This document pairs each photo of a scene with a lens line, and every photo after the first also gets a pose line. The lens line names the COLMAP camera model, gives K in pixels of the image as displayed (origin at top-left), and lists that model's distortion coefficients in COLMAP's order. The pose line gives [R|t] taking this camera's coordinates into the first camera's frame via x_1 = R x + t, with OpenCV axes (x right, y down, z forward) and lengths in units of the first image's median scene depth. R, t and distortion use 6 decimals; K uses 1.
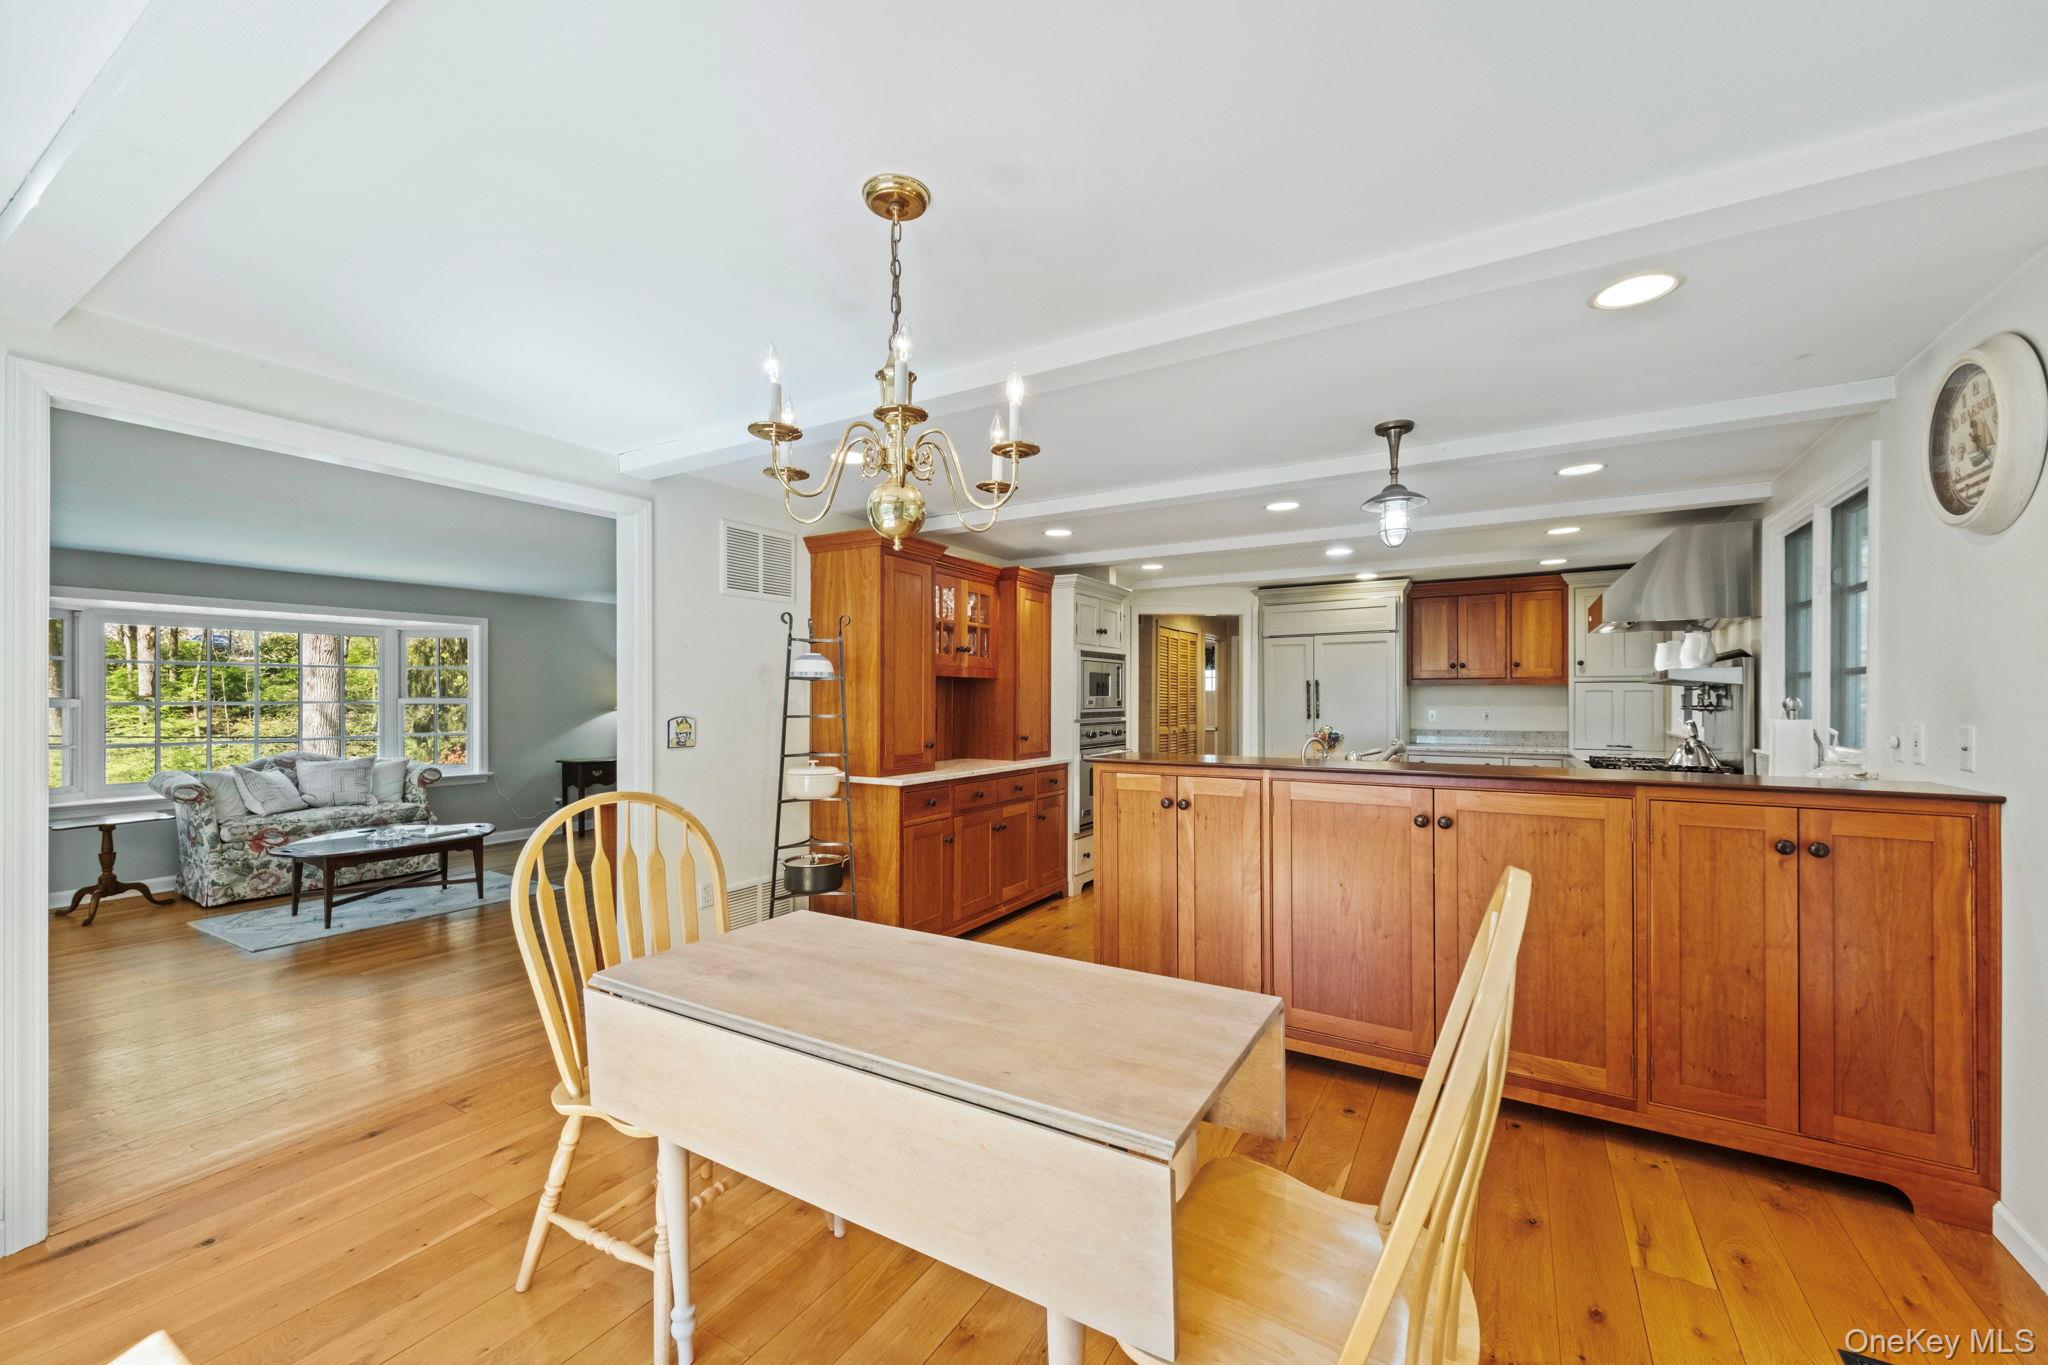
lens RADIAL K [[794.7, 0, 1018.3], [0, 794.7, 695.9], [0, 0, 1]] dist [0.003994, 0.000229]
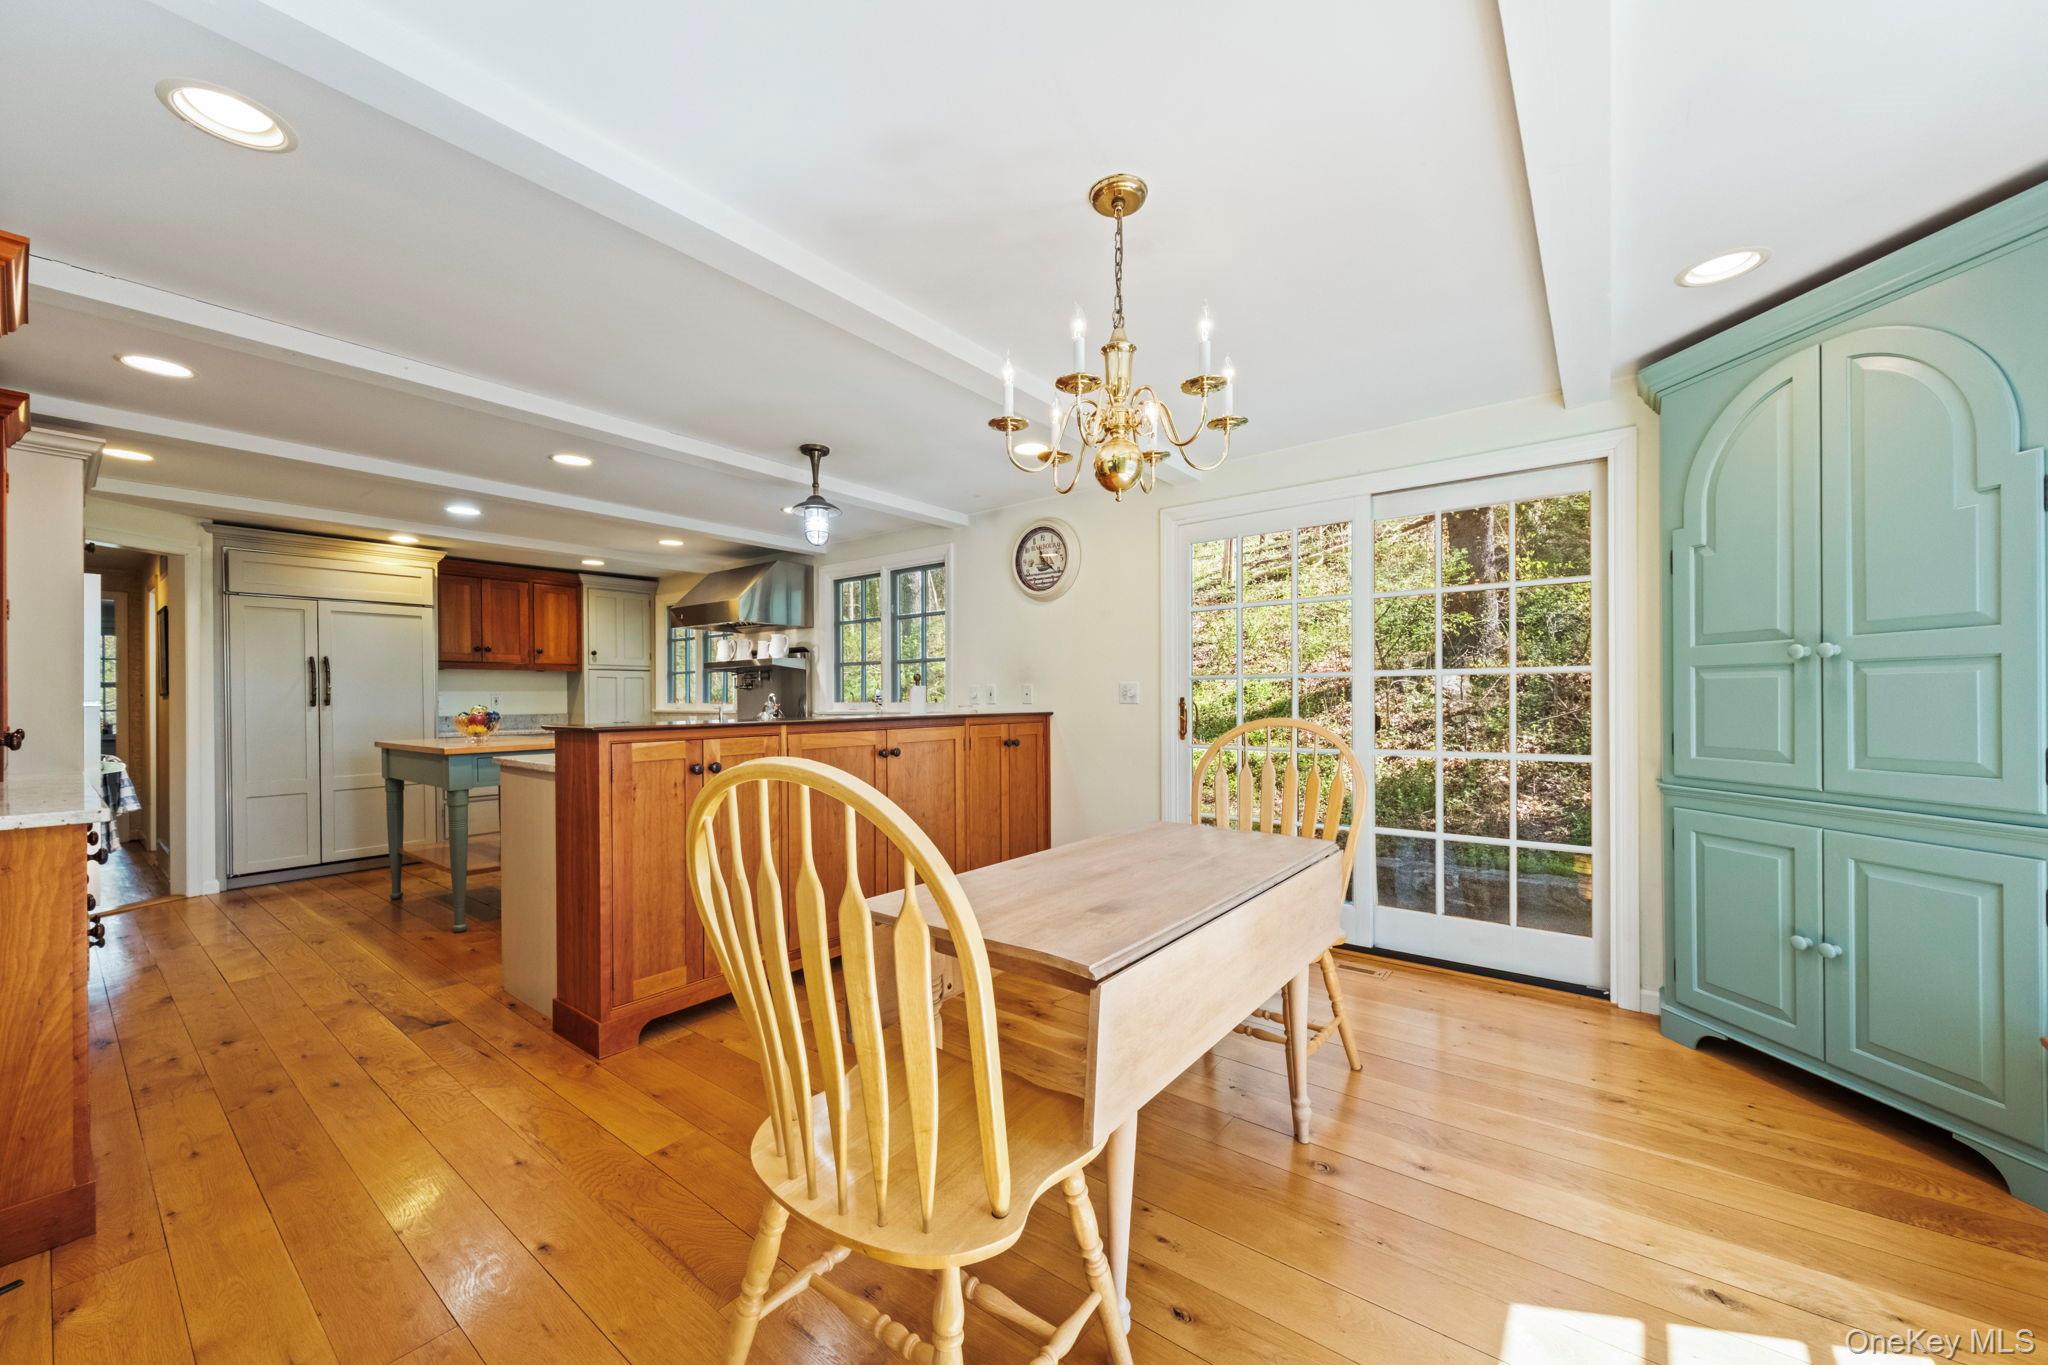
lens RADIAL K [[754.3, 0, 1018.3], [0, 754.3, 696.0], [0, 0, 1]] dist [0.002034, 0.000137]
pose [[0.128182, 0.000904, 0.991750, -0.299052], [0.003090, 0.999994, -0.001311, 0.023866], [-0.991746, 0.003232, 0.128178, 0.237335]]
